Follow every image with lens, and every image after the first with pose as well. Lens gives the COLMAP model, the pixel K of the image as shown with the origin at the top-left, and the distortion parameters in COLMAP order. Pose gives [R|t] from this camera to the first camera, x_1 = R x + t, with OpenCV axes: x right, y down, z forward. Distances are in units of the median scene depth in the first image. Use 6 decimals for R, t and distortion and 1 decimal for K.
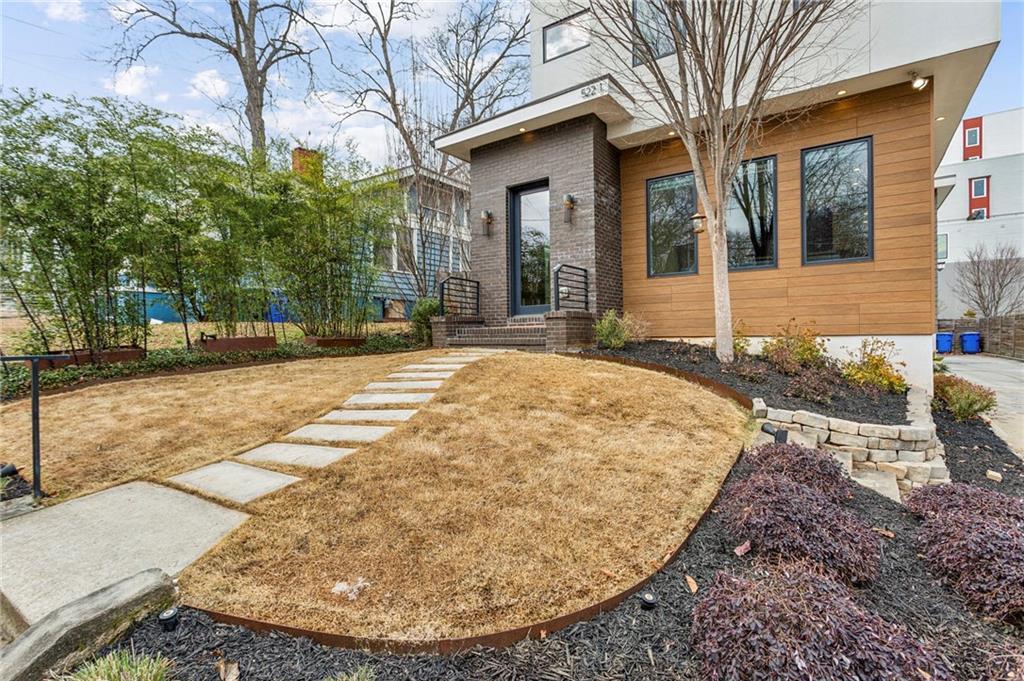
lens RADIAL K [[497.4, 0, 505.7], [0, 497.4, 344.2], [0, 0, 1]] dist [-0.001914, 0.000038]
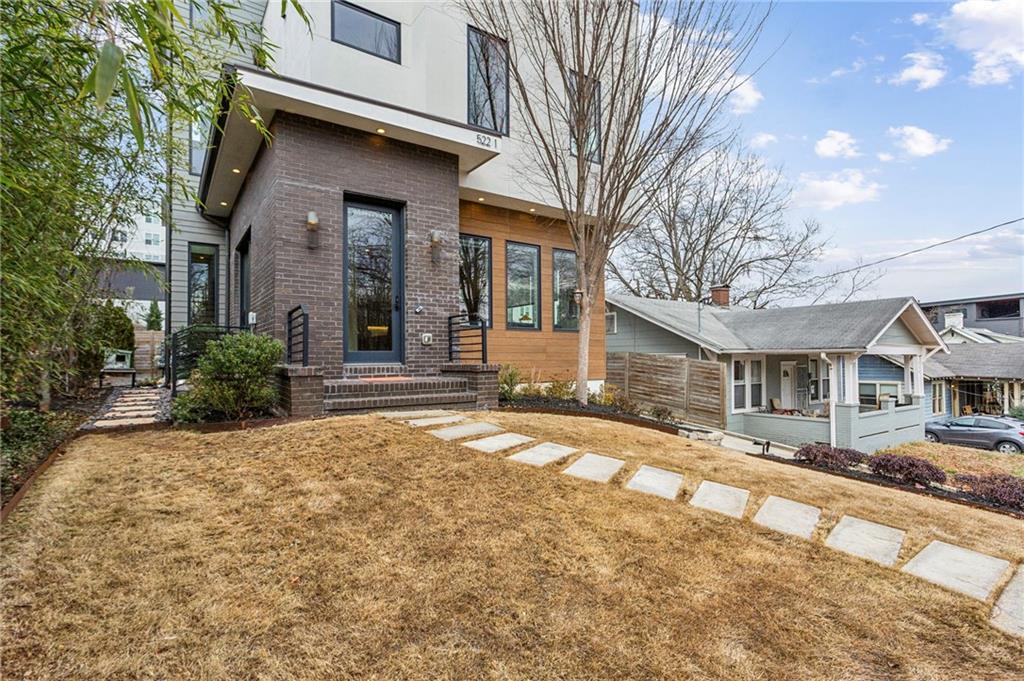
lens RADIAL K [[497.4, 0, 505.7], [0, 497.4, 344.2], [0, 0, 1]] dist [-0.001914, 0.000038]
pose [[0.341069, 0.039140, 0.939223, -0.599443], [0.024550, 0.998421, -0.050522, -0.044087], [-0.939718, 0.040290, 0.339569, 0.524720]]
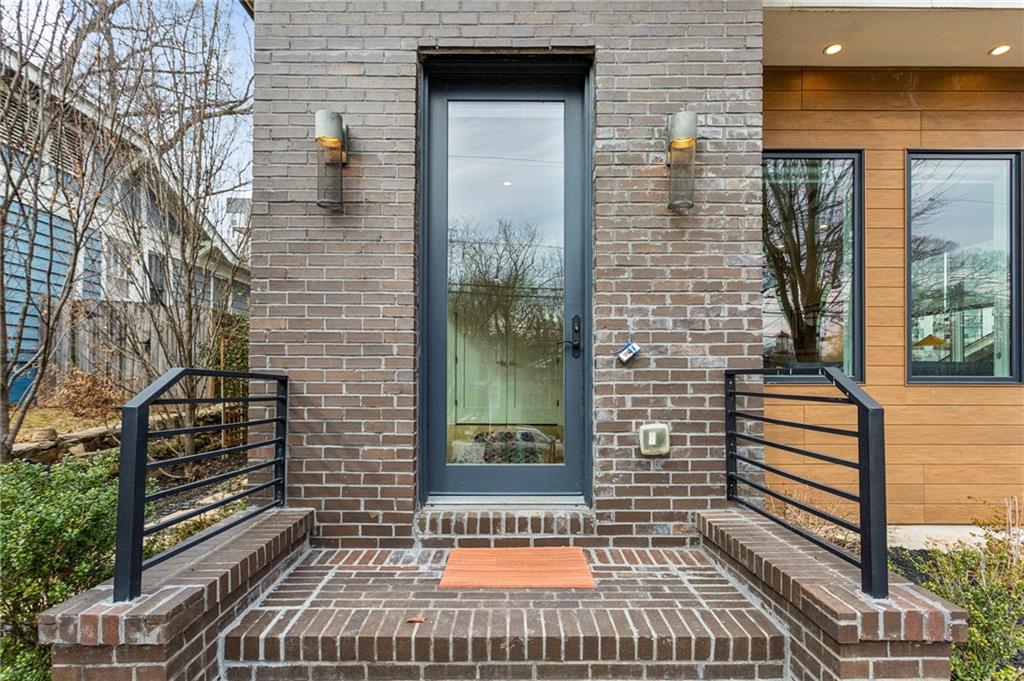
lens RADIAL K [[504.8, 0, 507.8], [0, 504.8, 367.6], [0, 0, 1]] dist [0.002809, 0.000544]
pose [[0.806322, 0.019963, 0.591140, -0.122264], [0.000212, 0.999420, -0.034040, -0.125401], [-0.591477, 0.027572, 0.805850, 0.737320]]
